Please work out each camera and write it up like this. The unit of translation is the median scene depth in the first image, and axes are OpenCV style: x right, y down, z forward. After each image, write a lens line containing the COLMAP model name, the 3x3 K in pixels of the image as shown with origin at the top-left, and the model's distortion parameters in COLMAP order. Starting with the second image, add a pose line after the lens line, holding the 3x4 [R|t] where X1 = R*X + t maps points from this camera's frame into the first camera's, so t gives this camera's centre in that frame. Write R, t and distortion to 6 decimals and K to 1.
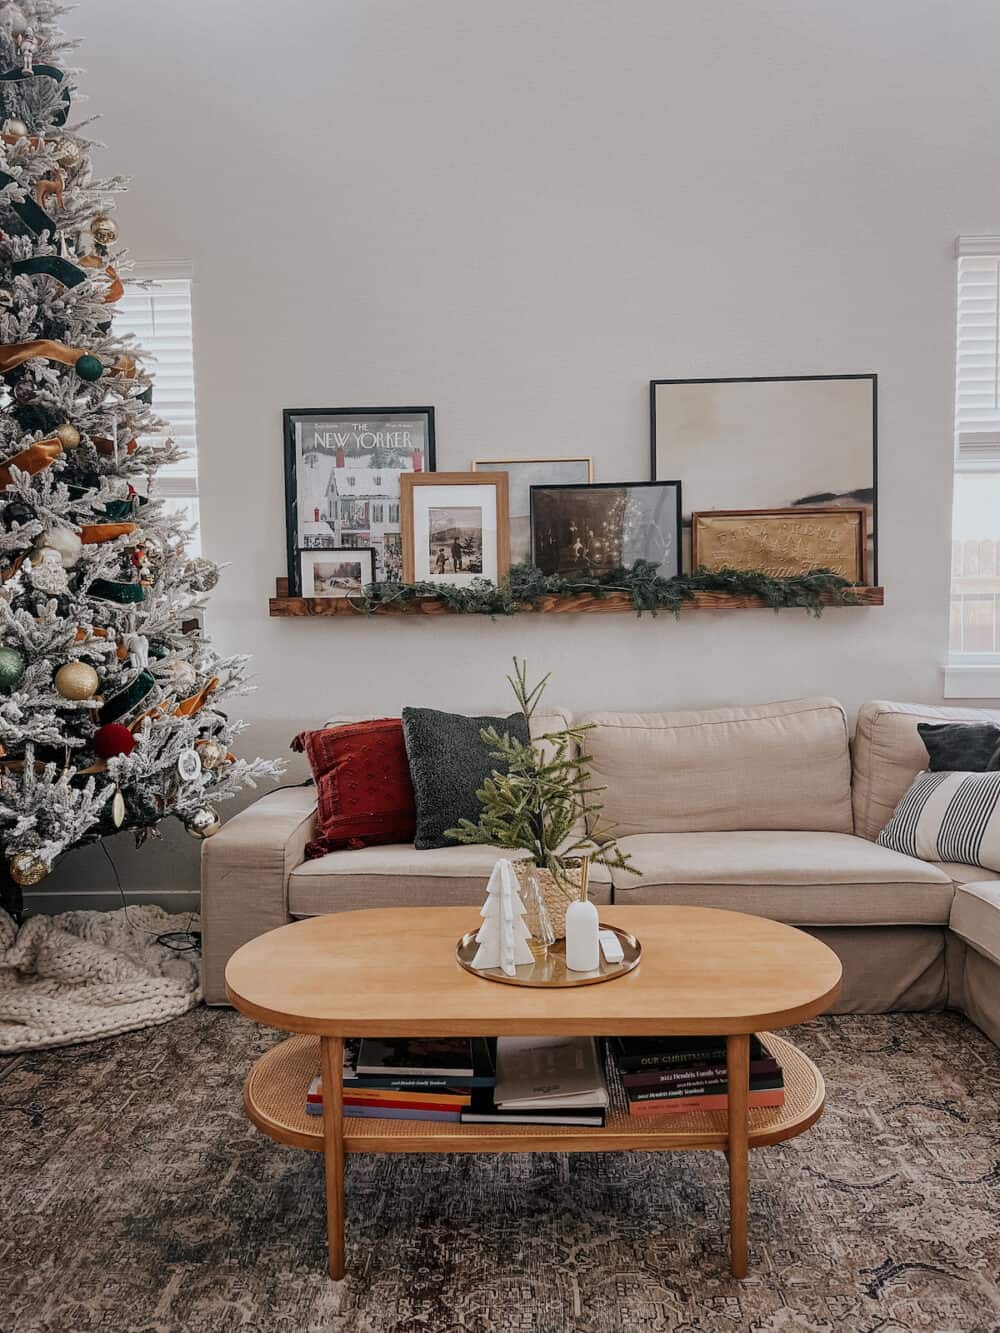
lens RADIAL K [[1029.7, 0, 495.6], [0, 1029.7, 670.2], [0, 0, 1]] dist [-0.008714, -0.005869]
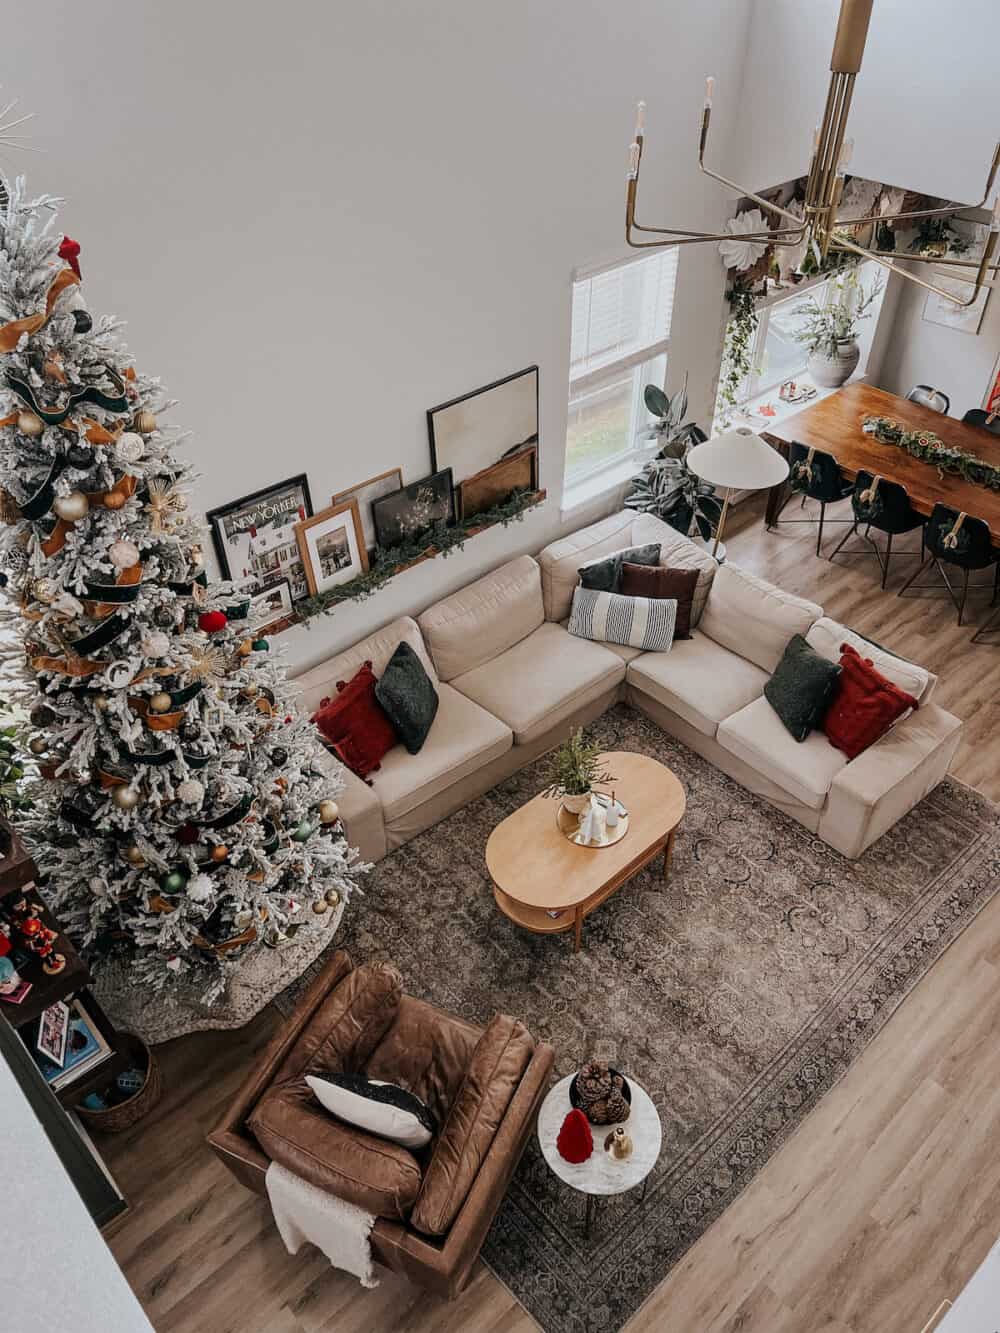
lens RADIAL K [[1029.7, 0, 500.8], [0, 1029.7, 663.1], [0, 0, 1]] dist [-0.008714, -0.005869]
pose [[0.700596, -0.463865, 0.542213, -0.737760], [0.011368, 0.767031, 0.641509, -0.938801], [-0.713468, -0.443274, 0.542652, -0.037991]]
